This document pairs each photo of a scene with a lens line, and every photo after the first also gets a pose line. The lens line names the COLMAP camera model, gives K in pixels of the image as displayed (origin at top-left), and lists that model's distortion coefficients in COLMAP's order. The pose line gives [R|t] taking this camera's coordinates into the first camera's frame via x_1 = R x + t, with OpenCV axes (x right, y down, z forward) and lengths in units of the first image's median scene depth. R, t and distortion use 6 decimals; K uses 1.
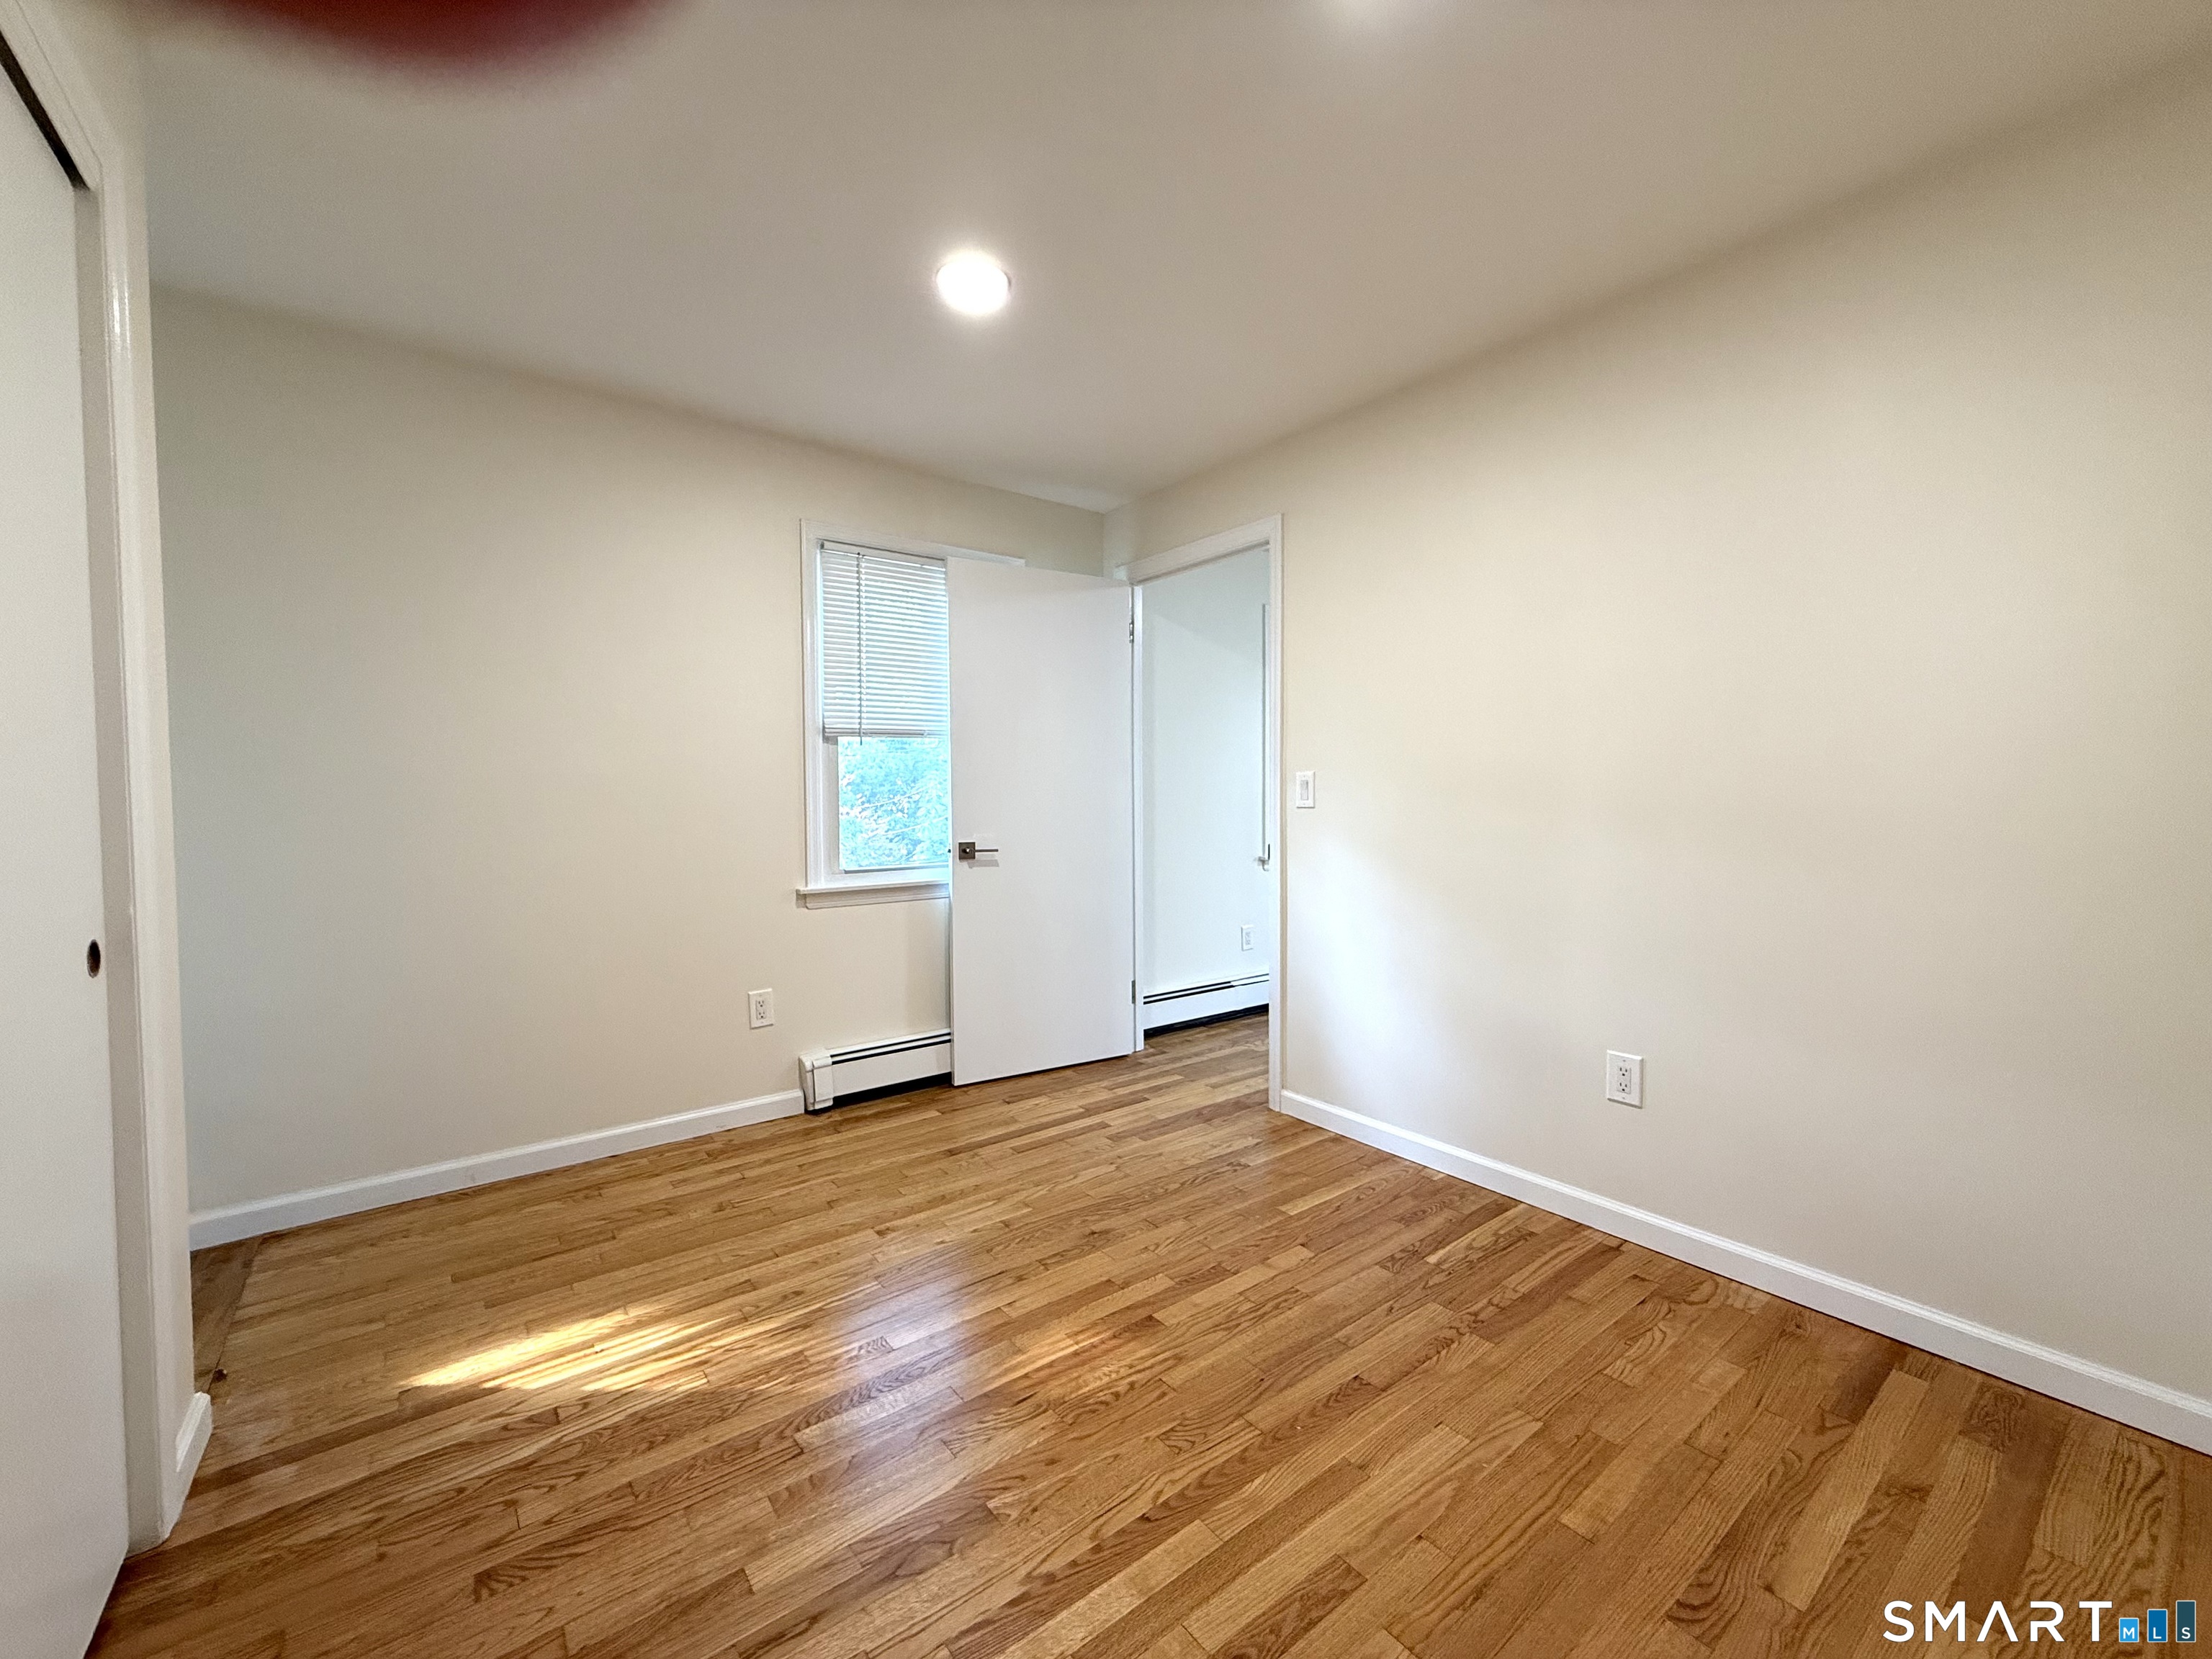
lens RADIAL K [[883.2, 0, 1099.5], [0, 883.2, 826.7], [0, 0, 1]] dist [-0.000546, -0.000085]
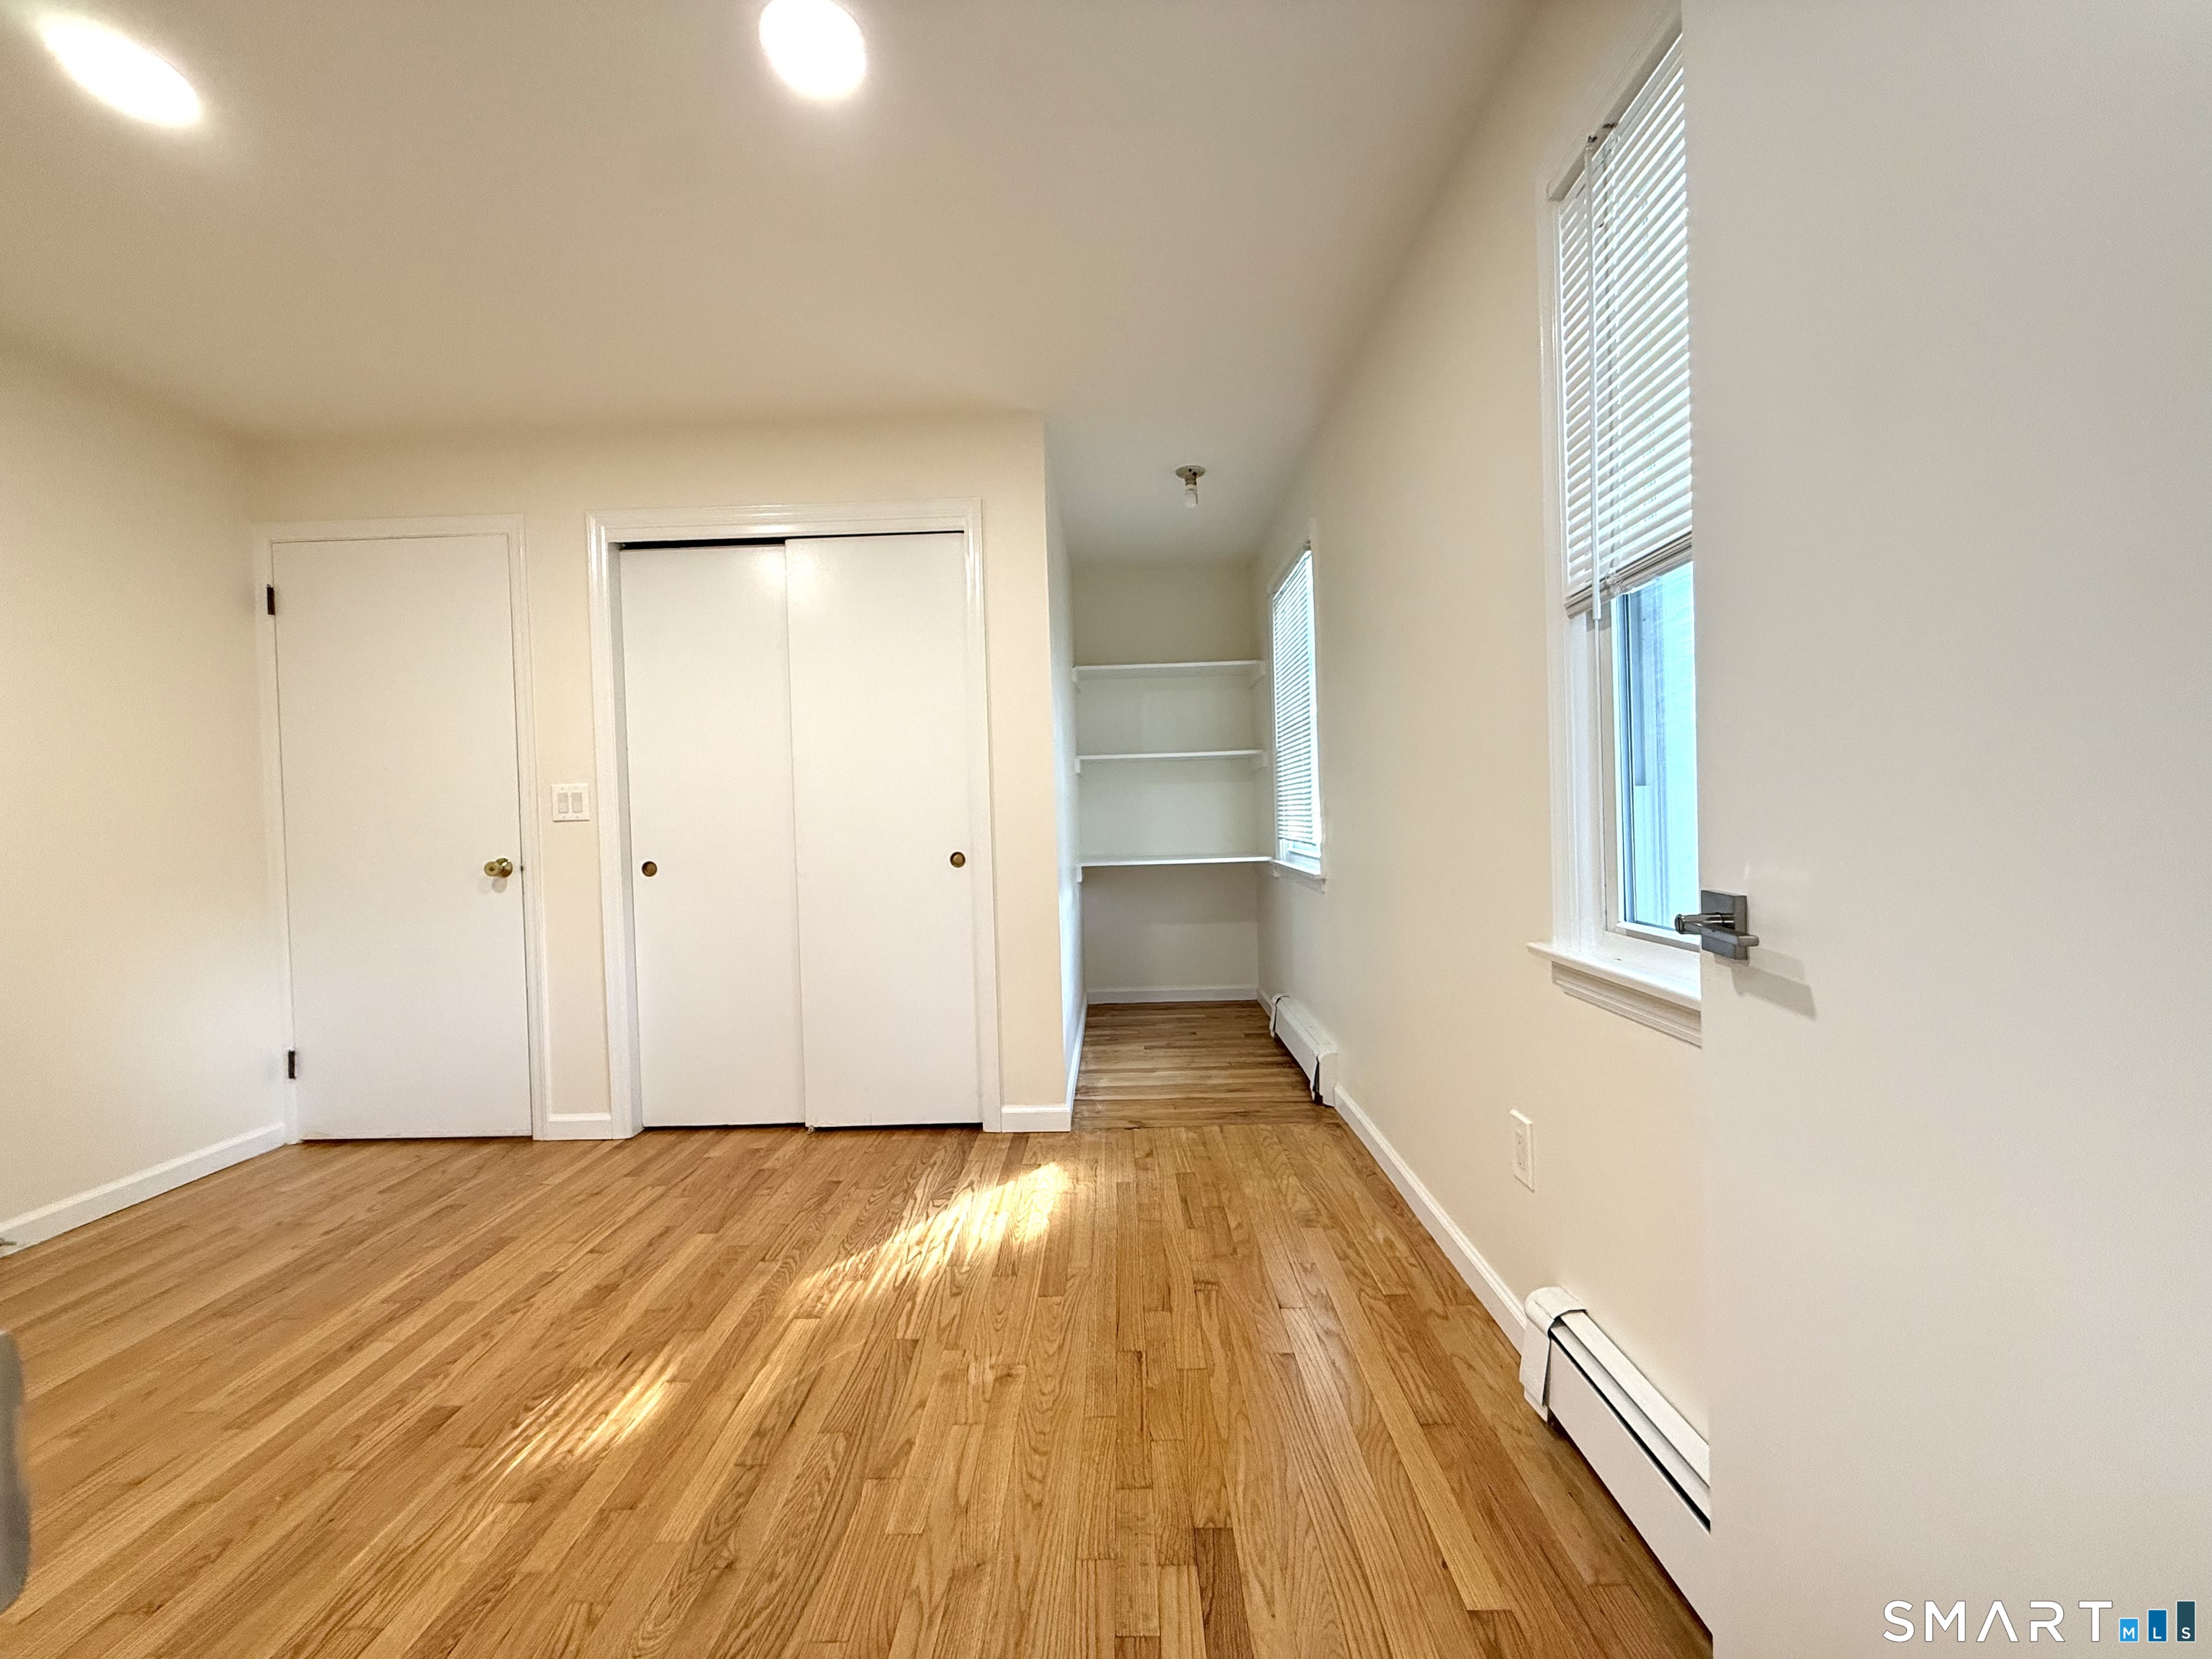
lens RADIAL K [[883.2, 0, 1099.5], [0, 883.2, 826.7], [0, 0, 1]] dist [-0.000546, -0.000085]
pose [[-0.620542, 0.032964, -0.783480, 0.315685], [0.000388, 0.999129, 0.041730, -0.024258], [0.784173, 0.025591, -0.620014, 1.787050]]
